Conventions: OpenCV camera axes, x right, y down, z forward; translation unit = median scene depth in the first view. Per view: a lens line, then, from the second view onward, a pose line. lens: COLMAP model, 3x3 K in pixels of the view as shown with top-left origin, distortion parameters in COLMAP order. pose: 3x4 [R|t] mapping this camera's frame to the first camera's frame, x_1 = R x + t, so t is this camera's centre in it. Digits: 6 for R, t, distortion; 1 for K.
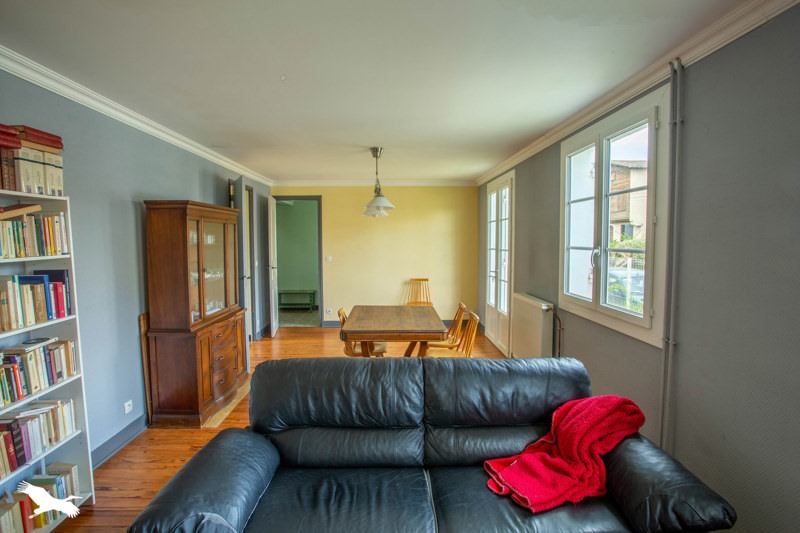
lens RADIAL K [[386.7, 0, 398.2], [0, 386.7, 268.2], [0, 0, 1]] dist [-0.000199, -0.000017]
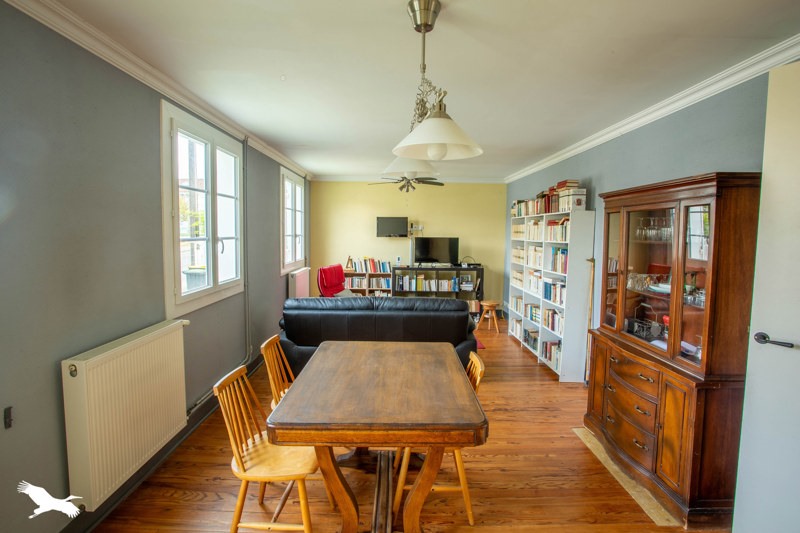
lens RADIAL K [[386.7, 0, 401.3], [0, 386.7, 262.3], [0, 0, 1]] dist [-0.000199, -0.000017]
pose [[-0.999721, -0.011365, 0.020727, -0.062300], [-0.007944, 0.987374, 0.158208, -0.157670], [-0.022263, 0.157999, -0.987188, 2.021037]]
